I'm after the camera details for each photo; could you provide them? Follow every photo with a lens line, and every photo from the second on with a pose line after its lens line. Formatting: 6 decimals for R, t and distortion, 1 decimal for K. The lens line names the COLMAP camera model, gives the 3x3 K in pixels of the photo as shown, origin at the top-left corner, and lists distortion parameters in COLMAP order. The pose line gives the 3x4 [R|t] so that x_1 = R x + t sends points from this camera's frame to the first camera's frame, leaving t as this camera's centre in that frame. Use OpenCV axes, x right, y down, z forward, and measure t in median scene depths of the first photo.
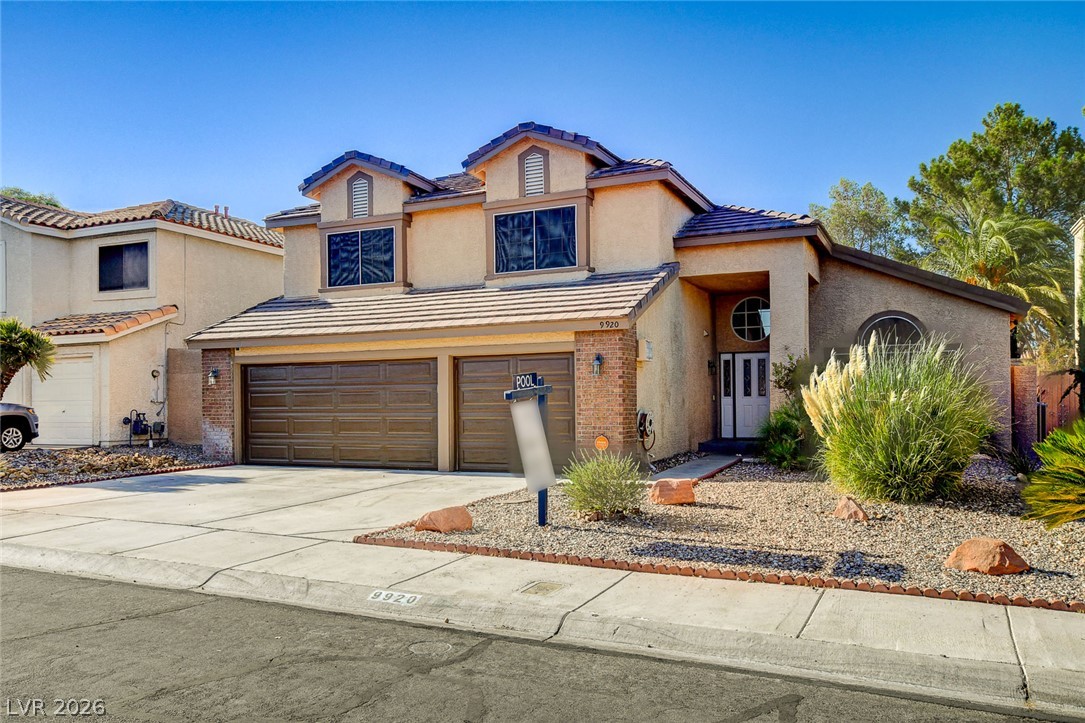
lens RADIAL K [[830.4, 0, 545.2], [0, 830.4, 392.9], [0, 0, 1]] dist [0.006918, 0.004256]
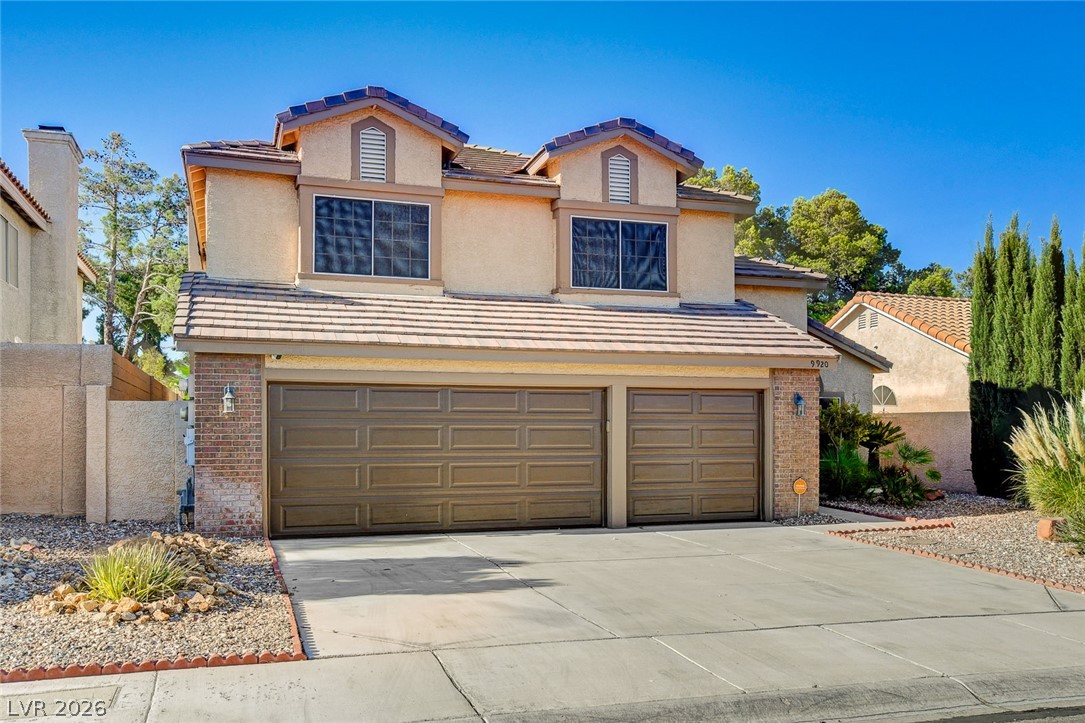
lens RADIAL K [[899.6, 0, 539.0], [0, 899.6, 419.5], [0, 0, 1]] dist [0.014283, 0.009014]
pose [[0.725449, 0.018215, 0.688035, -0.692560], [-0.015497, 0.999829, -0.010130, -0.001280], [-0.688102, -0.003314, 0.725607, 0.363746]]
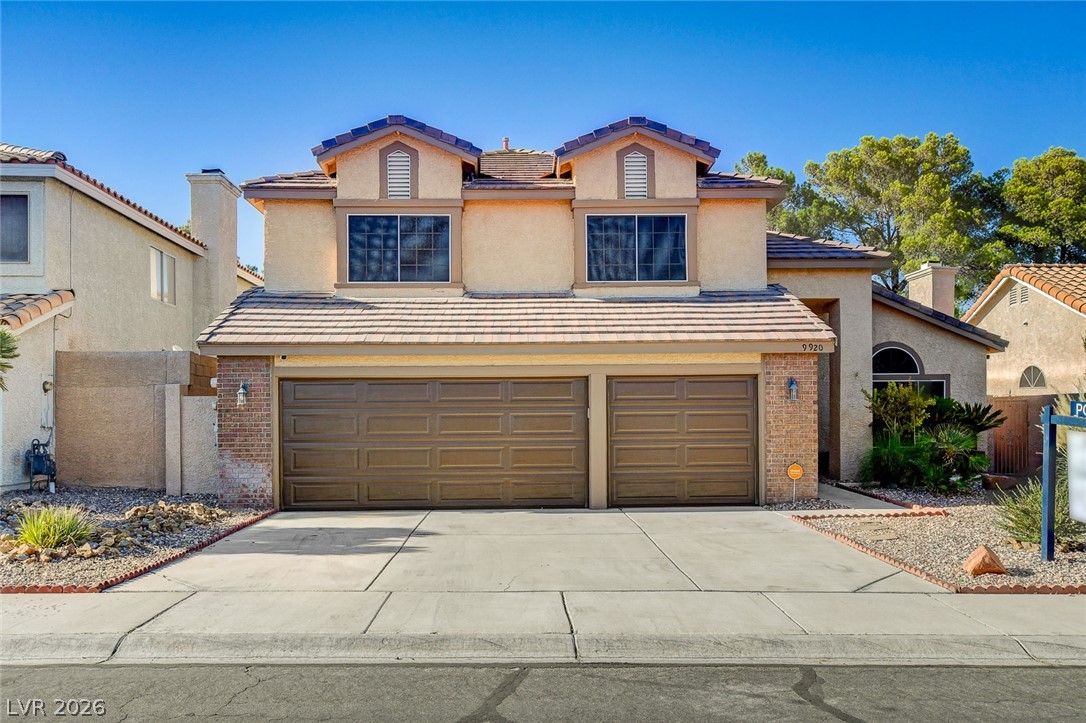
lens RADIAL K [[896.9, 0, 543.0], [0, 896.9, 411.4], [0, 0, 1]] dist [0.010002, 0.004644]
pose [[0.892935, 0.007417, 0.450125, -0.521927], [-0.005899, 0.999971, -0.004774, -0.001393], [-0.450147, 0.001608, 0.892953, 0.170902]]
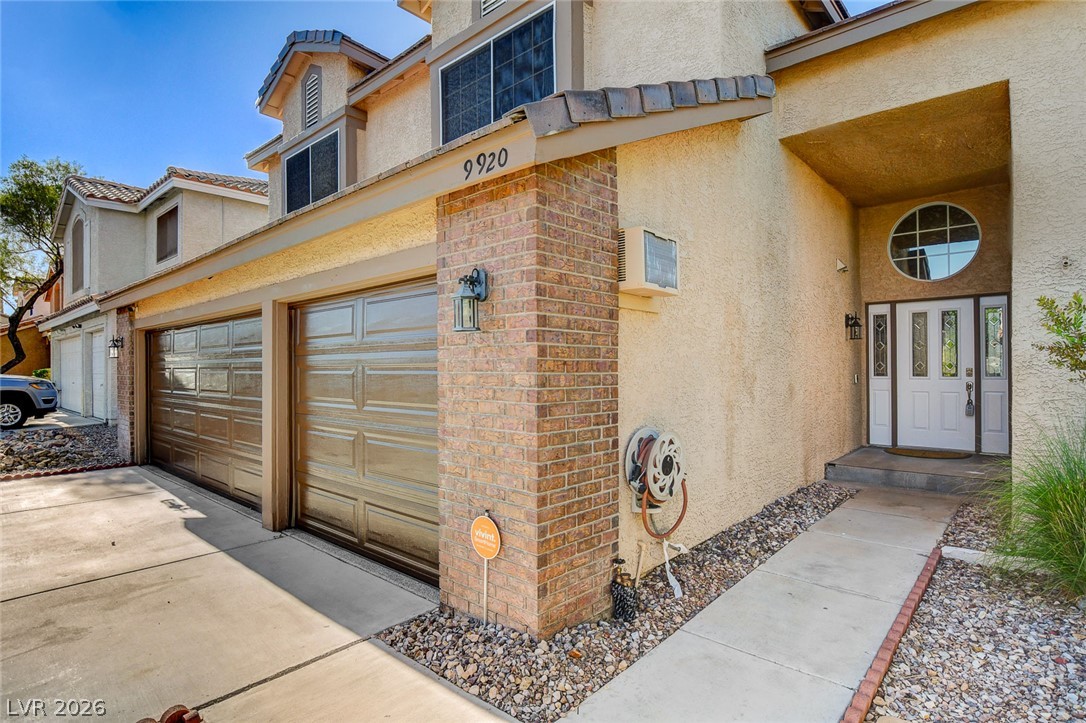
lens RADIAL K [[557.7, 0, 543.0], [0, 557.7, 361.5], [0, 0, 1]] dist [-0.016648, -0.000155]
pose [[0.954093, 0.001225, -0.299508, 0.124498], [-0.000714, 0.999998, 0.001816, -0.007741], [0.299510, -0.001519, 0.954092, 0.637547]]
